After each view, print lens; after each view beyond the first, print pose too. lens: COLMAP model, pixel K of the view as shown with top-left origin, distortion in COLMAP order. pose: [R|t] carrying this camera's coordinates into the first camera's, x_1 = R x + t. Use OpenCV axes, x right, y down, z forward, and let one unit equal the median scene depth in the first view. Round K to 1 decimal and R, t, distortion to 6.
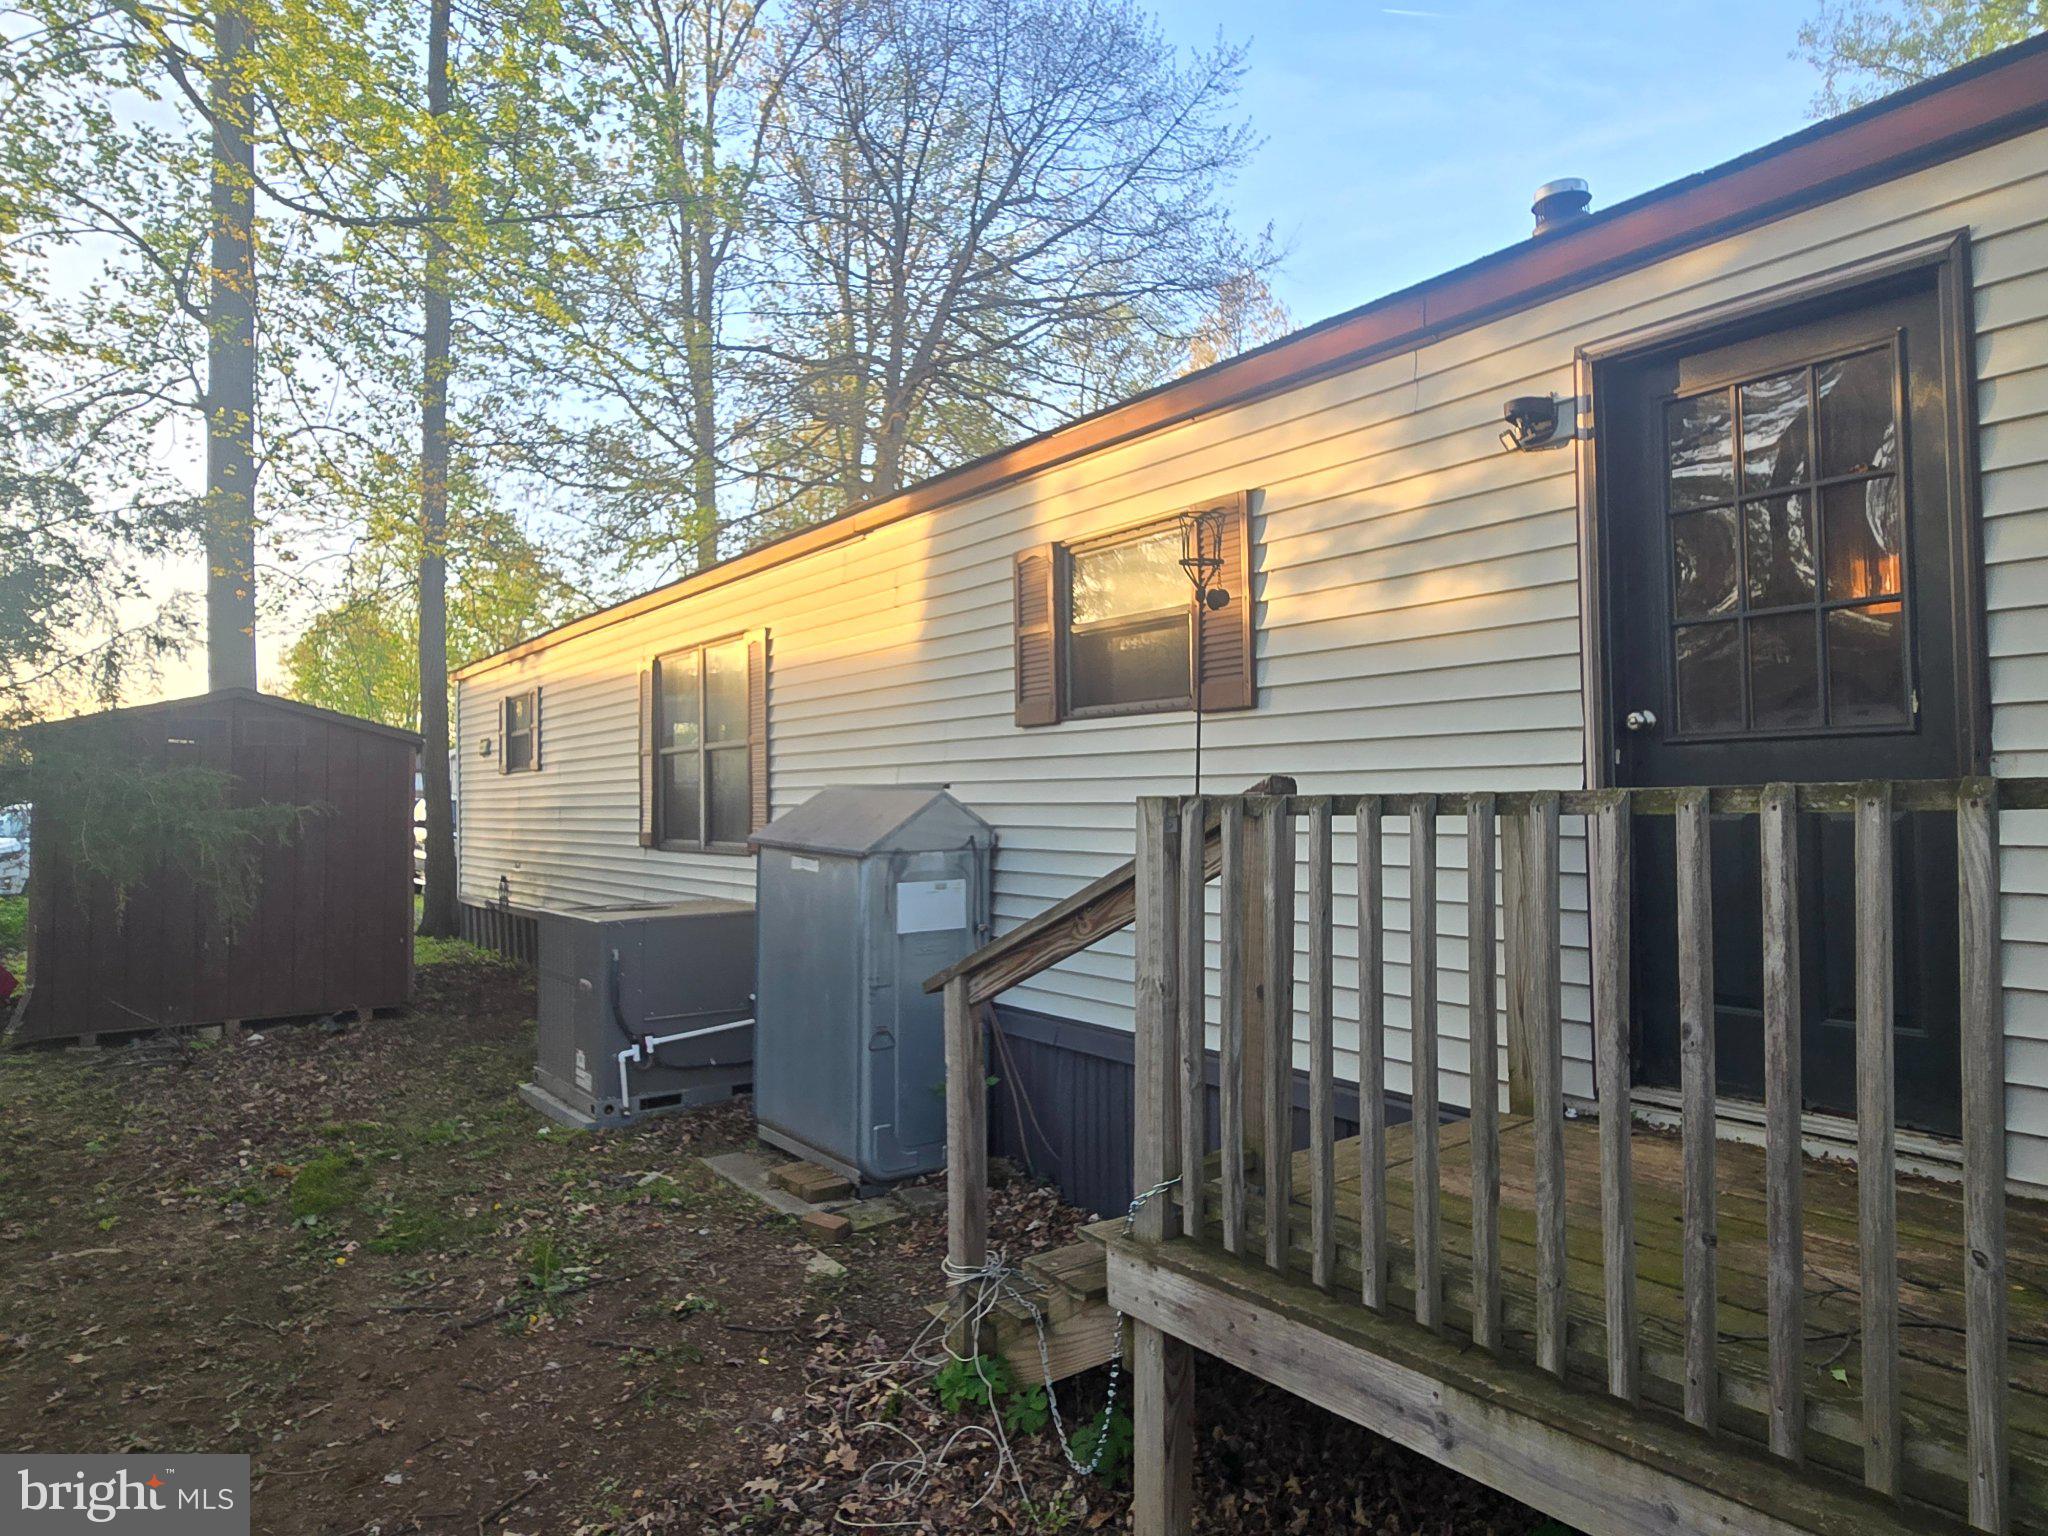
lens RADIAL K [[1172.5, 0, 1015.8], [0, 1172.5, 773.0], [0, 0, 1]] dist [-0.000755, -0.000990]
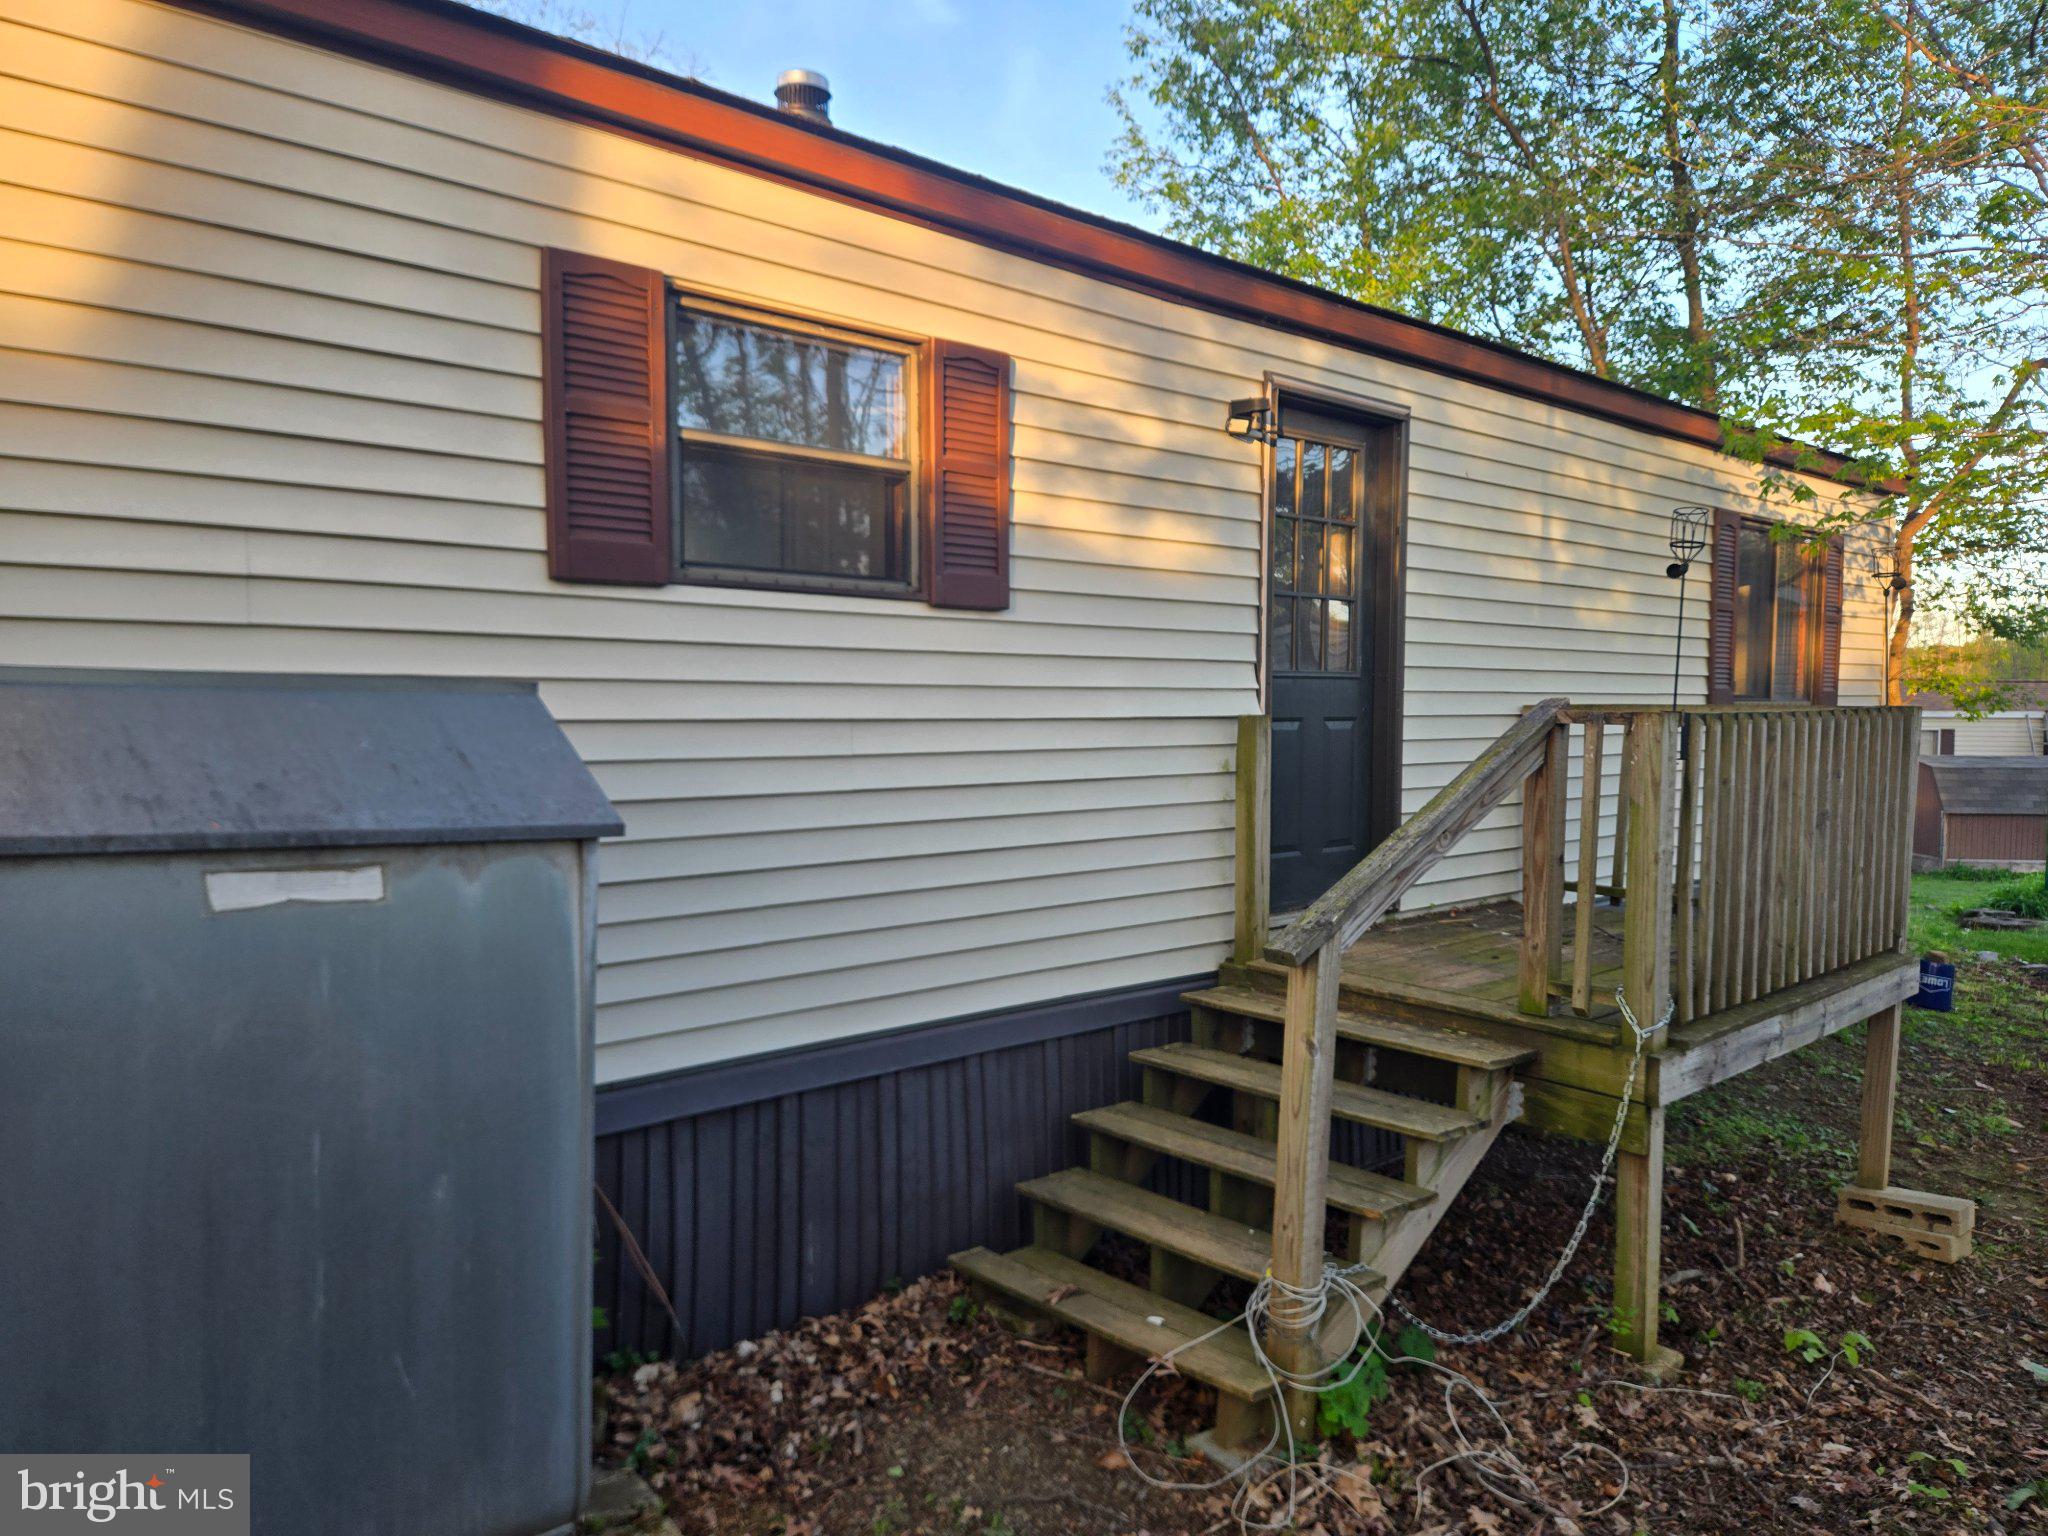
lens RADIAL K [[1367.3, 0, 1017.2], [0, 1367.3, 766.9], [0, 0, 1]] dist [0.046985, -0.022884]
pose [[-0.058350, -0.034173, 0.997711, -0.832101], [-0.021066, 0.999234, 0.032993, 0.027969], [-0.998074, -0.019092, -0.059025, 1.061570]]
